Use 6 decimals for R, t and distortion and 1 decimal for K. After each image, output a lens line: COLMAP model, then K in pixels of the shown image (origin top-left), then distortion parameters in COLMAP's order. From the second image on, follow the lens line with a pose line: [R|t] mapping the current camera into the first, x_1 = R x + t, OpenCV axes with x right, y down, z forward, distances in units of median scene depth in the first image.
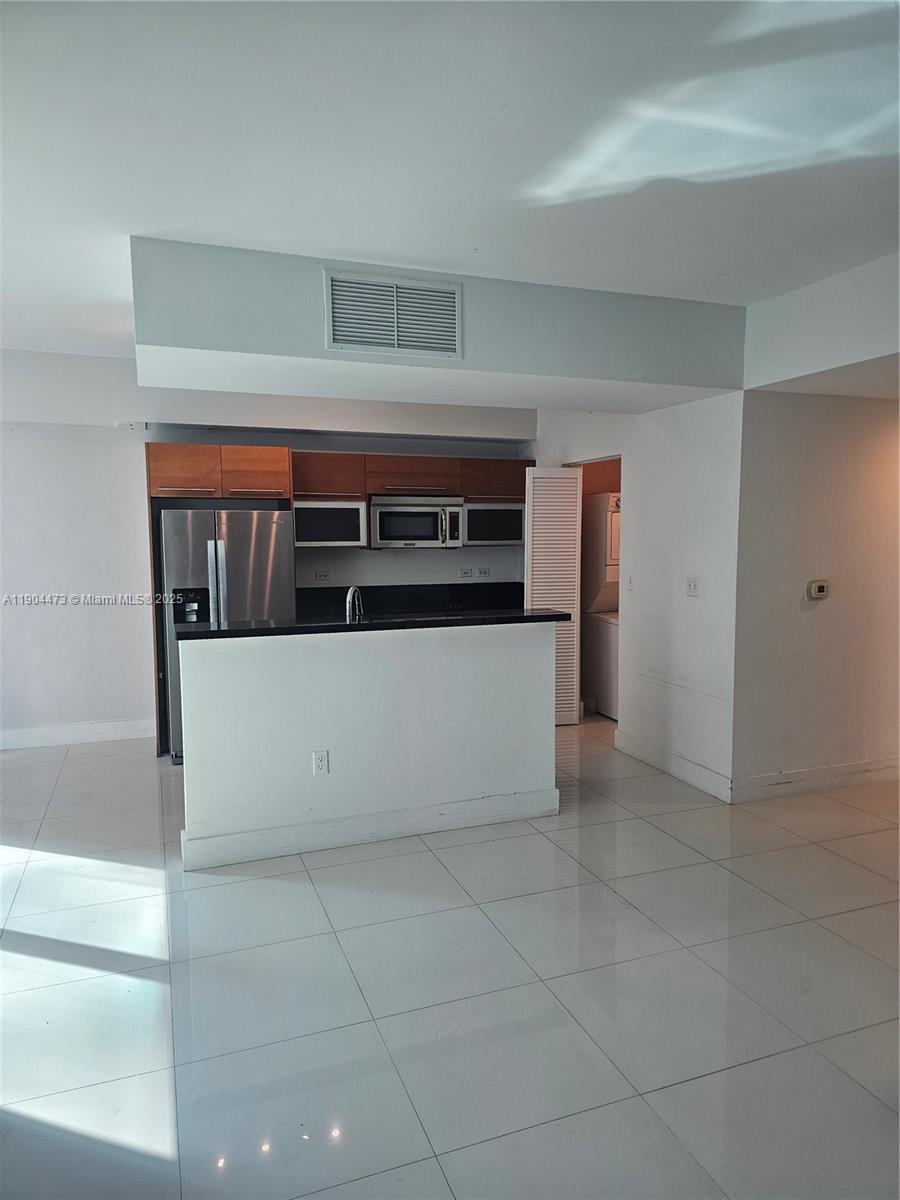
lens RADIAL K [[802.3, 0, 456.6], [0, 802.3, 599.5], [0, 0, 1]] dist [0.059399, -0.043763]
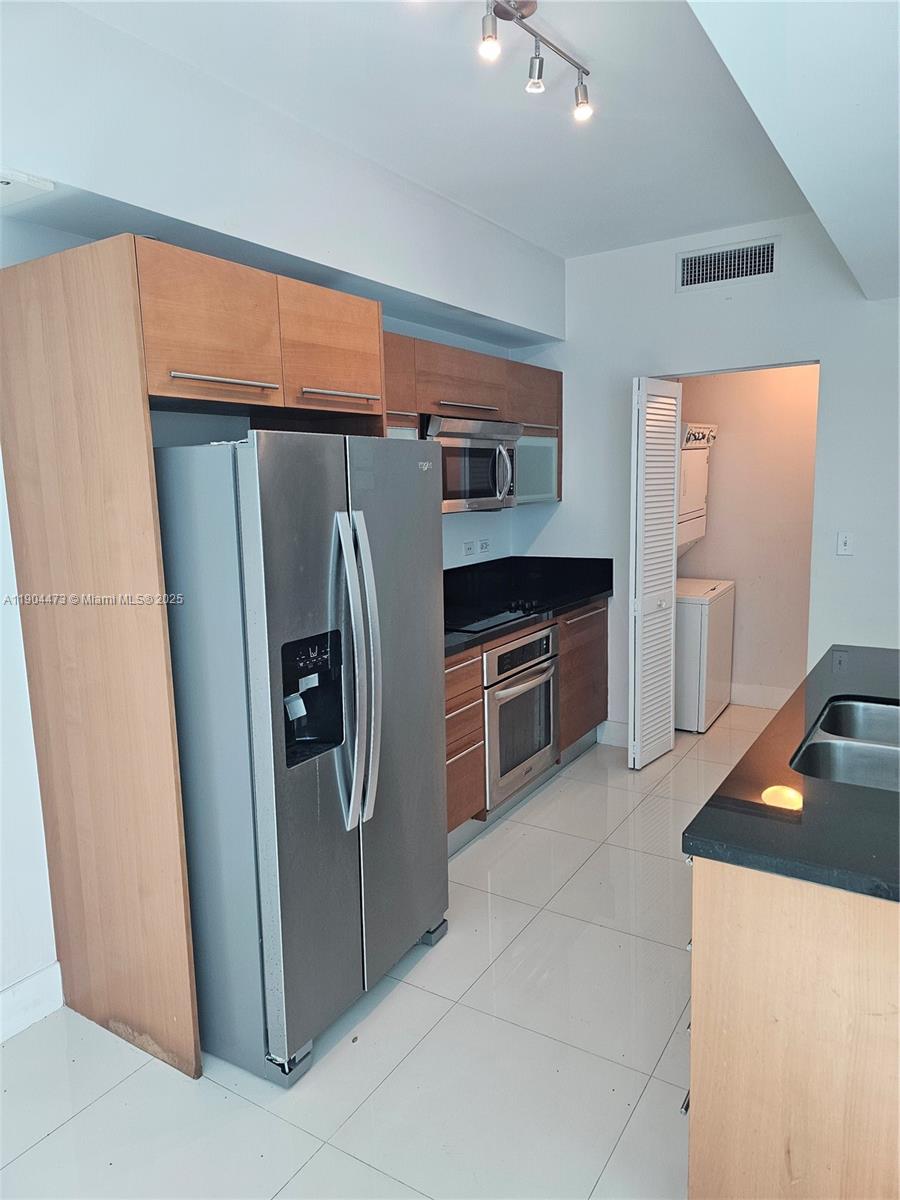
lens RADIAL K [[802.3, 0, 440.0], [0, 802.3, 601.4], [0, 0, 1]] dist [0.059399, -0.043763]
pose [[0.800973, -0.110561, 0.588403, -0.481714], [0.078063, 0.993697, 0.080452, -0.054967], [-0.593589, -0.018508, 0.804555, 0.622862]]
